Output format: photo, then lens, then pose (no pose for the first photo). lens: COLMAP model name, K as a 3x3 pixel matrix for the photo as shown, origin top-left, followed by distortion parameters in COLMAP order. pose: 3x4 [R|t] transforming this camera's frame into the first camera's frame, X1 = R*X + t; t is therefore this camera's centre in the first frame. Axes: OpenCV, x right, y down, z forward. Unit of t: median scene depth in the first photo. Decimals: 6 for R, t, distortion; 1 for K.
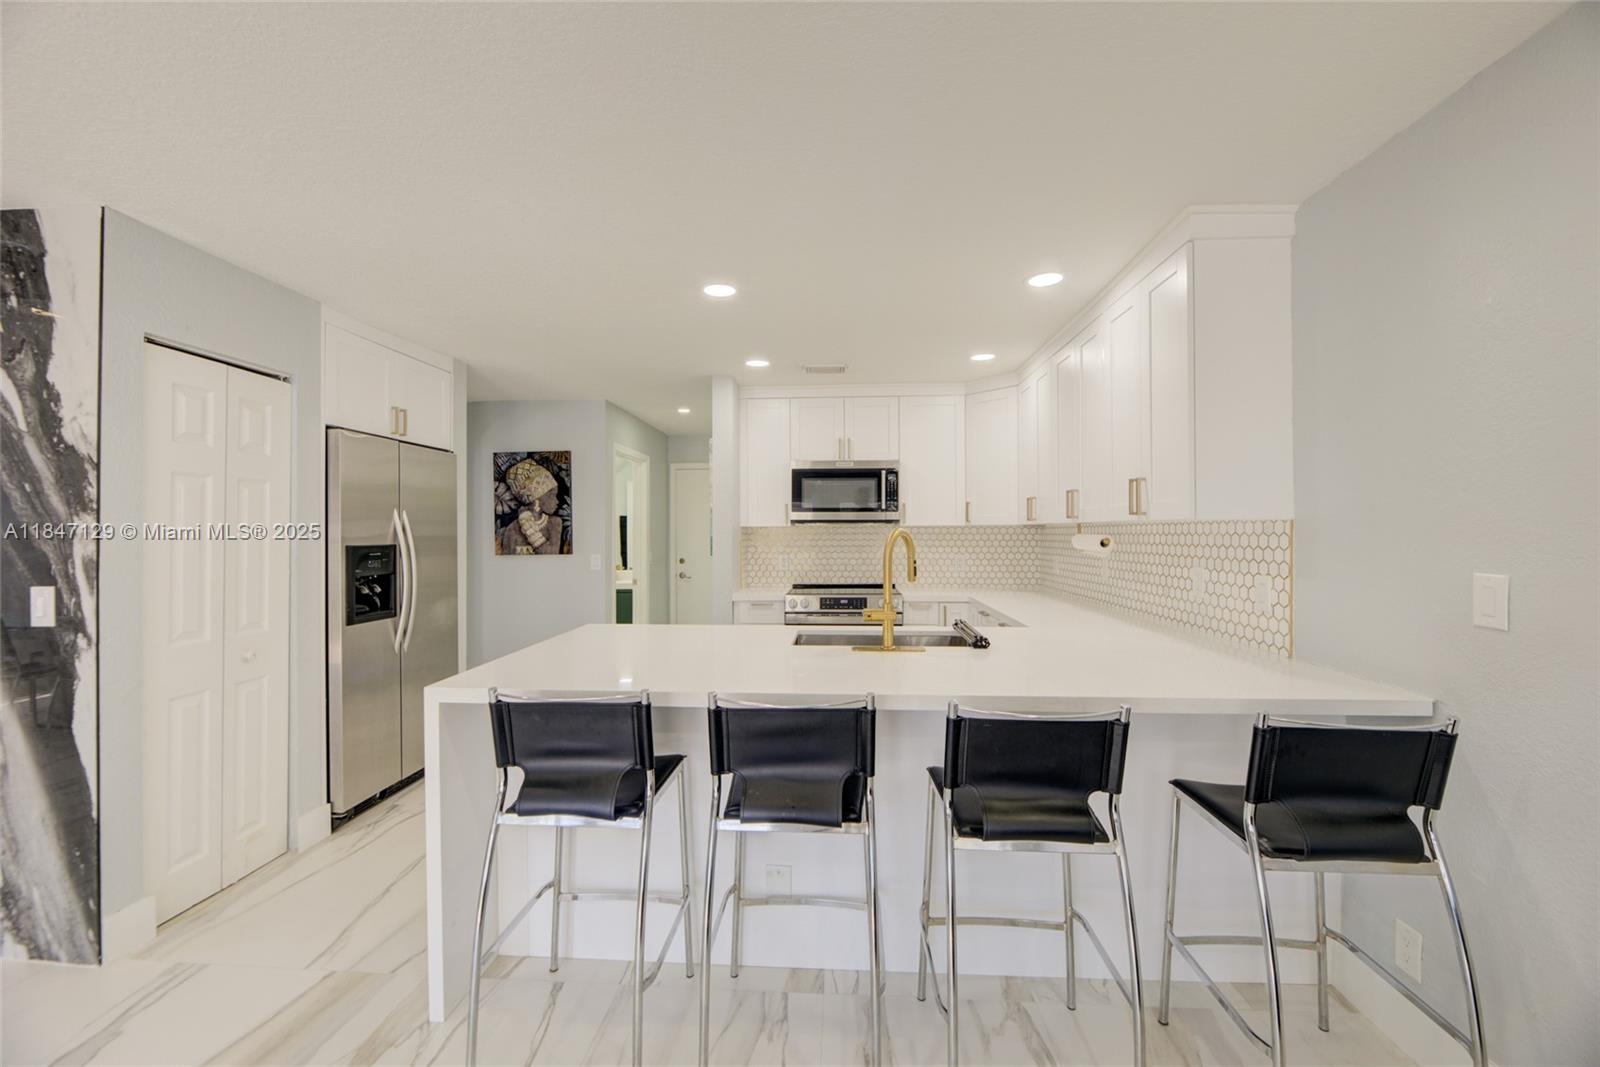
lens RADIAL K [[652.1, 0, 802.1], [0, 652.1, 527.4], [0, 0, 1]] dist [-0.001774, -0.003535]
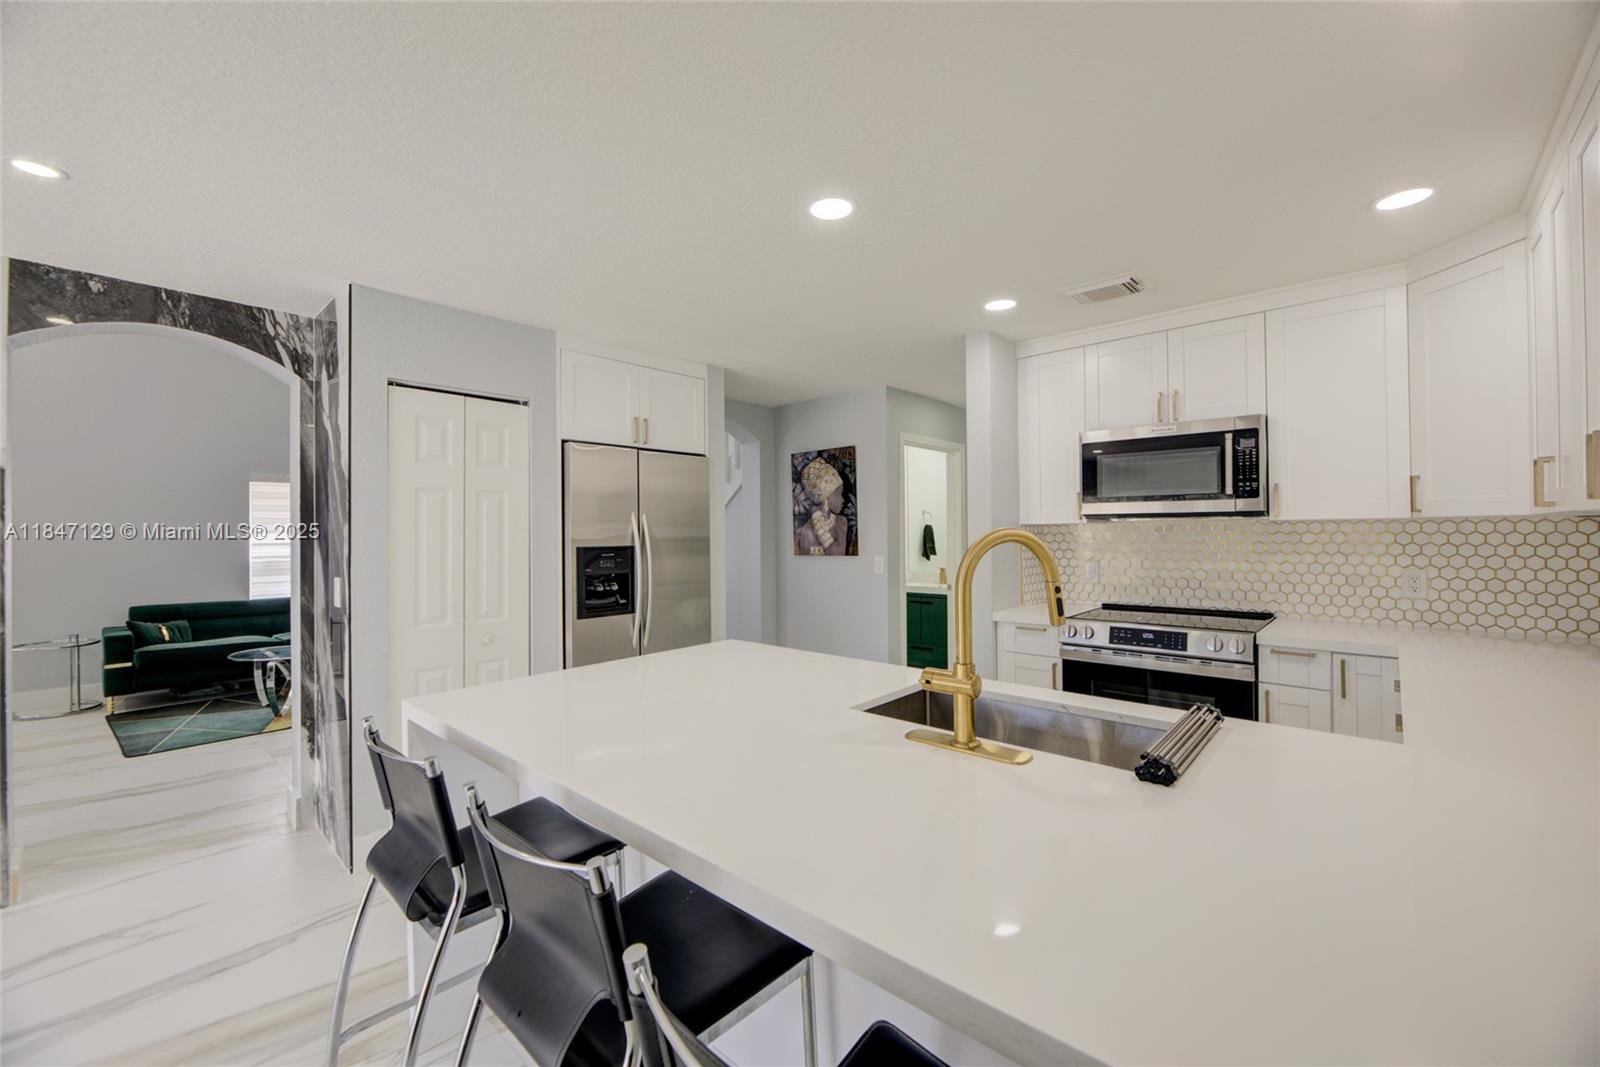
lens RADIAL K [[652.1, 0, 802.1], [0, 652.1, 527.4], [0, 0, 1]] dist [-0.001774, -0.003535]
pose [[0.781845, -0.008399, -0.623416, 0.220743], [0.011026, 0.999939, 0.000357, -0.001042], [0.623376, -0.007153, 0.781890, 0.281787]]
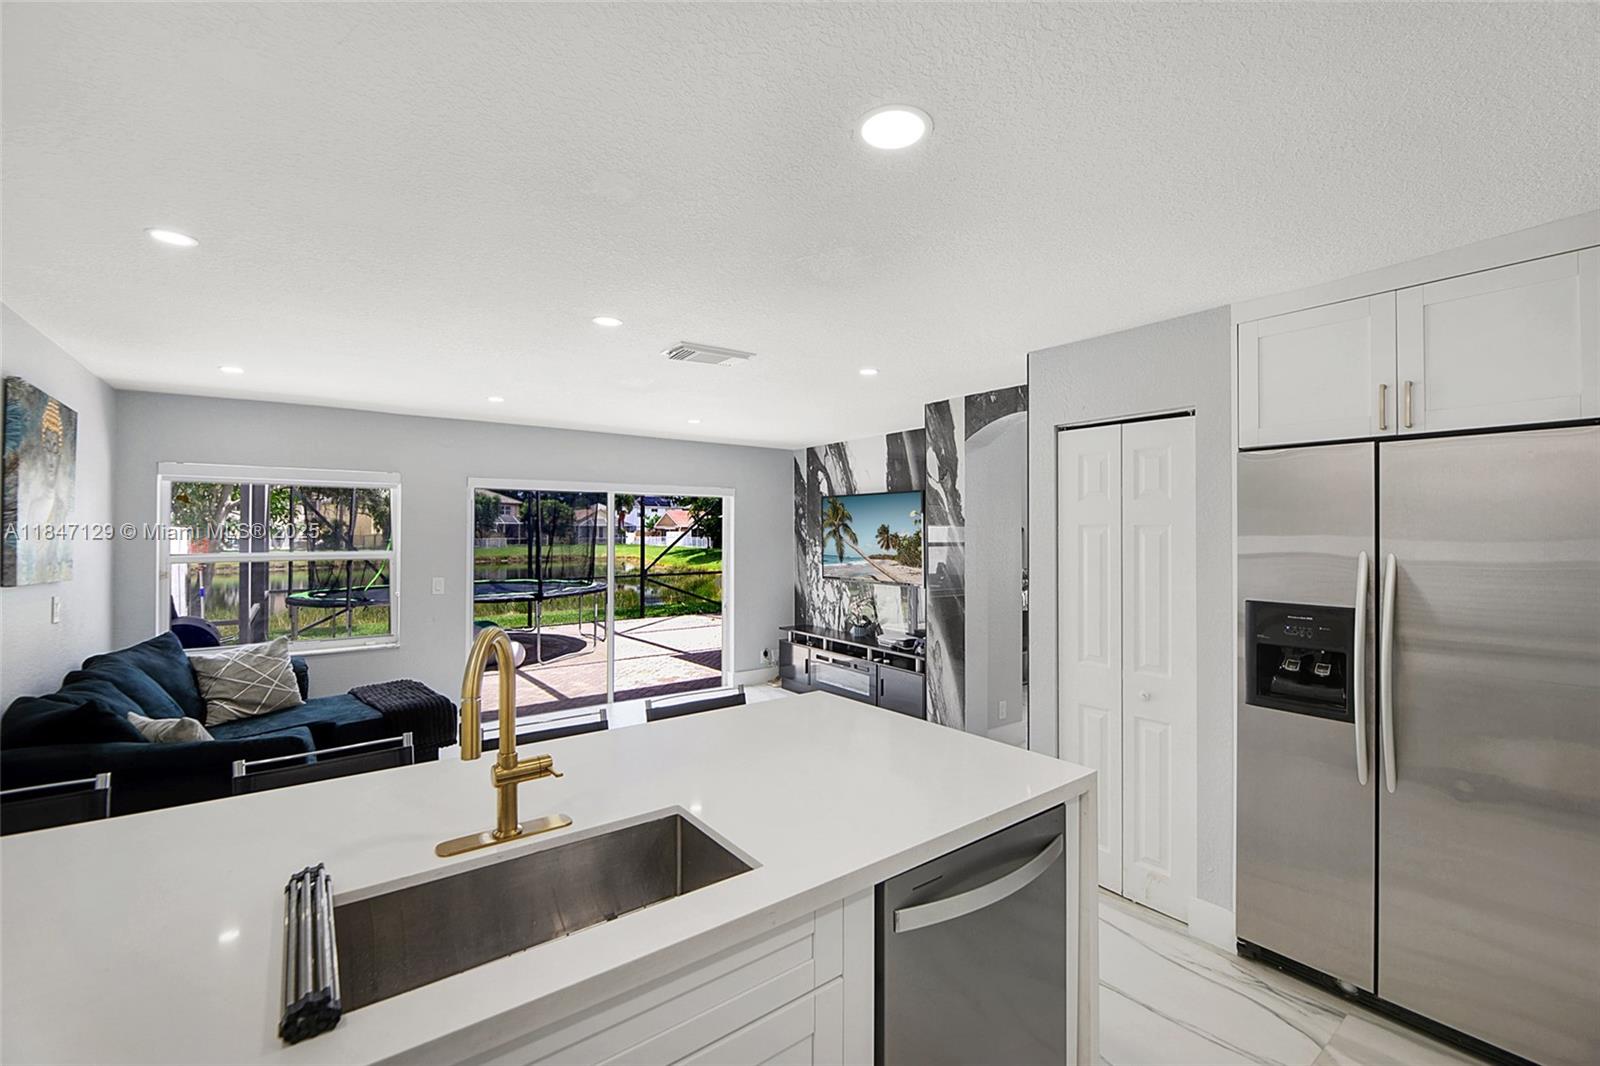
lens RADIAL K [[690.7, 0, 794.6], [0, 690.7, 525.6], [0, 0, 1]] dist [-0.008913, -0.000397]
pose [[-0.771882, -0.000565, -0.635765, 0.183566], [0.008502, 0.999901, -0.011211, -0.043554], [0.635709, -0.014059, -0.771801, 0.981264]]
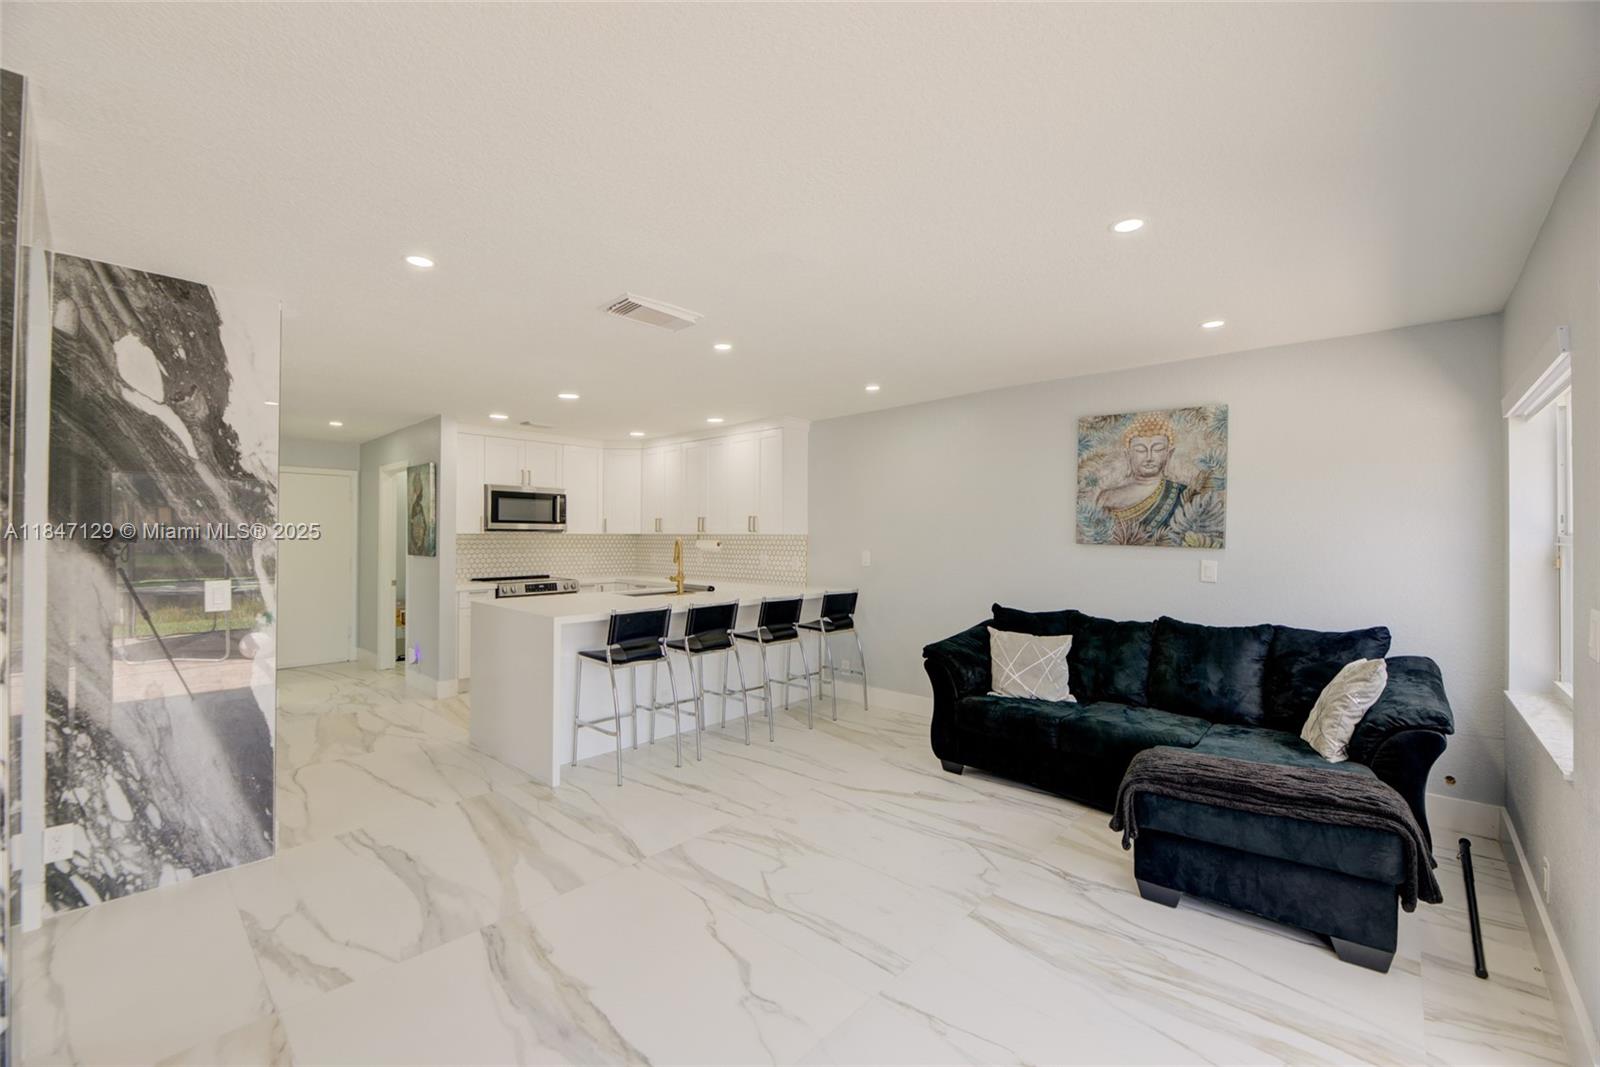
lens RADIAL K [[652.1, 0, 802.1], [0, 652.1, 527.4], [0, 0, 1]] dist [-0.001774, -0.003535]
pose [[0.625748, 0.015576, 0.779870, -0.758964], [-0.010448, 0.999878, -0.011588, -0.006315], [-0.779955, -0.000897, 0.625835, -0.379427]]
